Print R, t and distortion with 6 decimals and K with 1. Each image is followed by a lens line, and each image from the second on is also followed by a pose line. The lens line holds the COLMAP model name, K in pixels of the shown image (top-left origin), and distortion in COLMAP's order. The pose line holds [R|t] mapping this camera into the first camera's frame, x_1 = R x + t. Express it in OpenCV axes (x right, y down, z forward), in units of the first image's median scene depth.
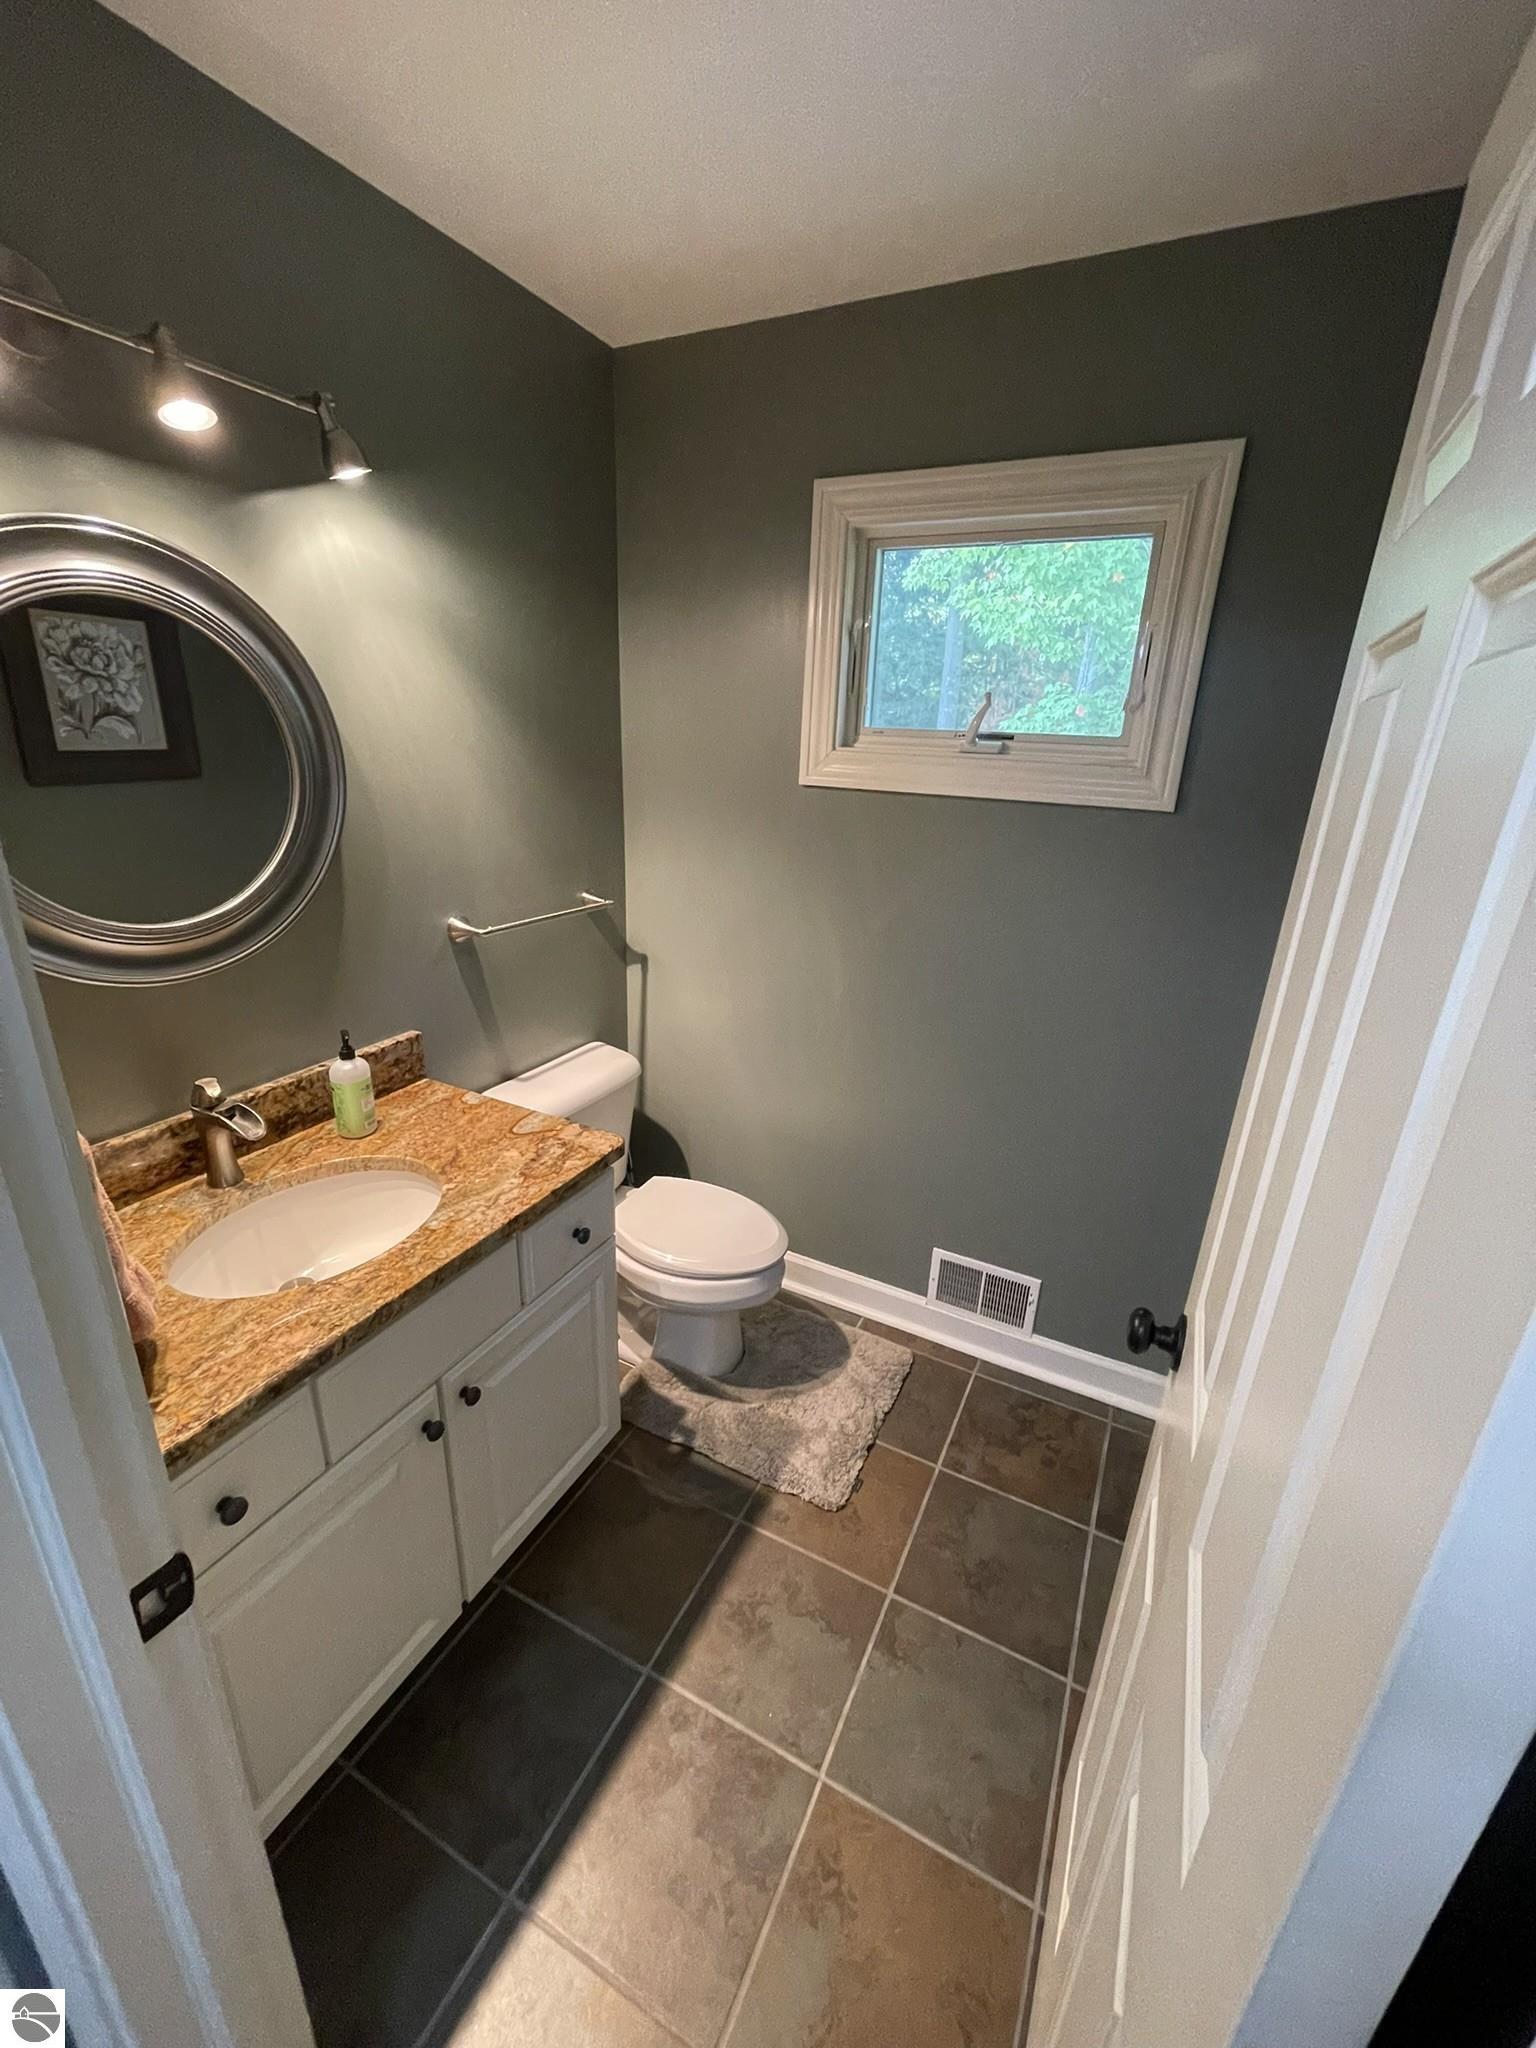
lens RADIAL K [[829.7, 0, 772.0], [0, 829.7, 1027.0], [0, 0, 1]] dist [0.001224, 0.000248]
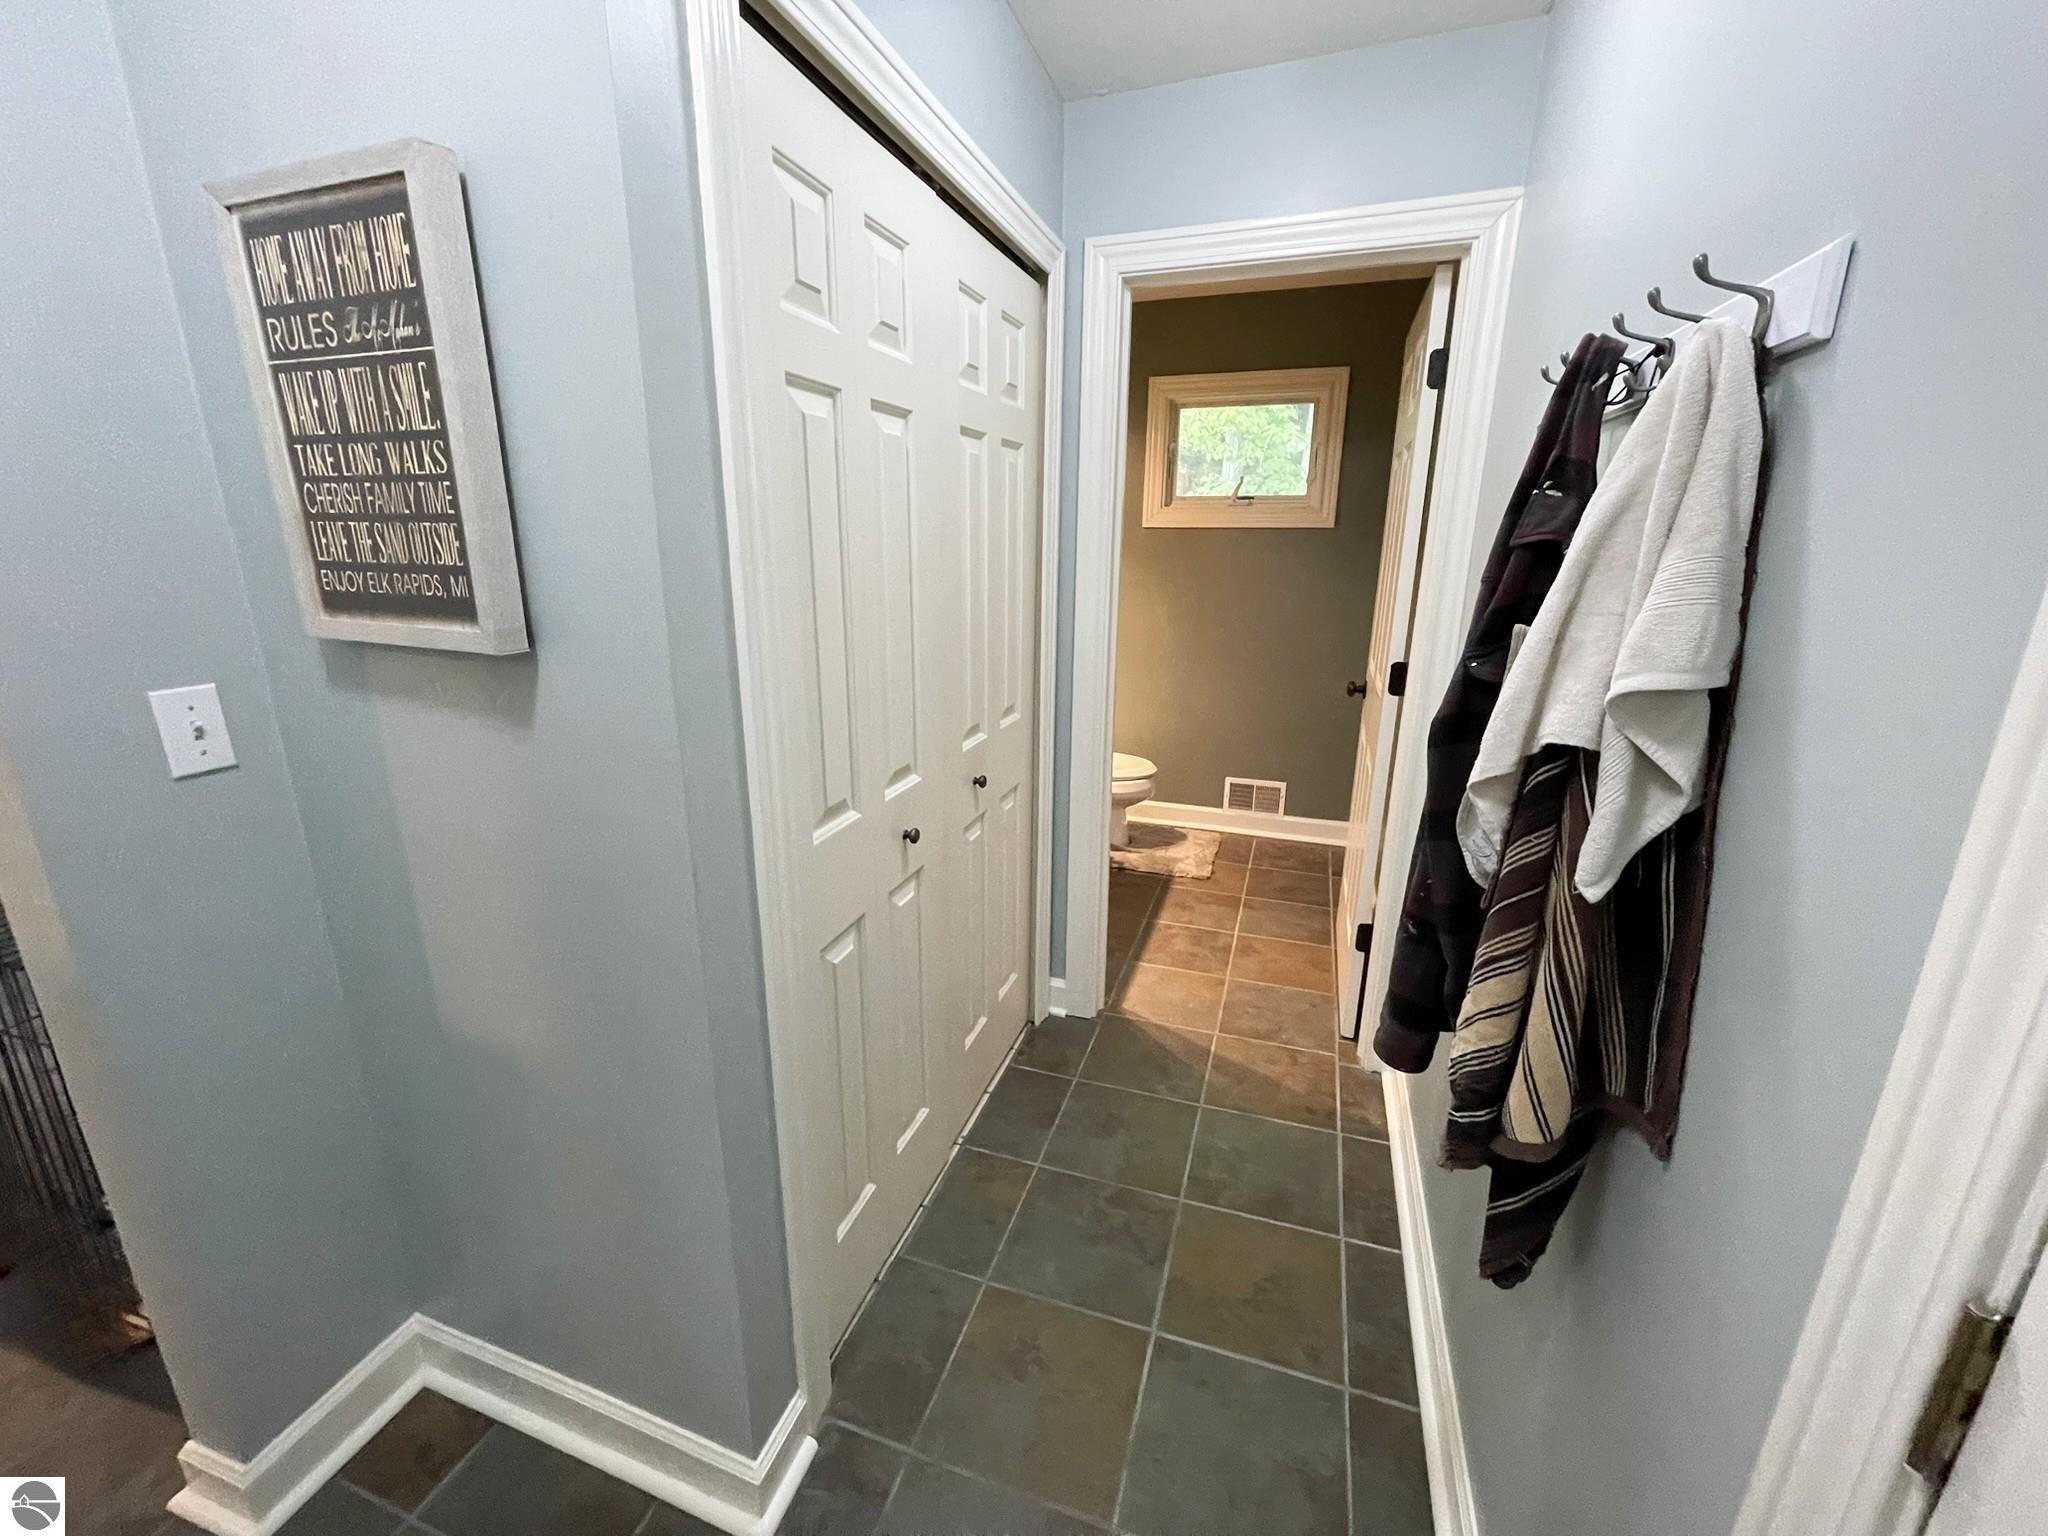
lens RADIAL K [[829.7, 0, 1015.0], [0, 829.7, 762.7], [0, 0, 1]] dist [0.001224, 0.000248]
pose [[0.991700, -0.065763, 0.110485, -0.524440], [0.073135, 0.995263, -0.064049, 0.361643], [-0.105750, 0.071598, 0.991812, -0.854686]]
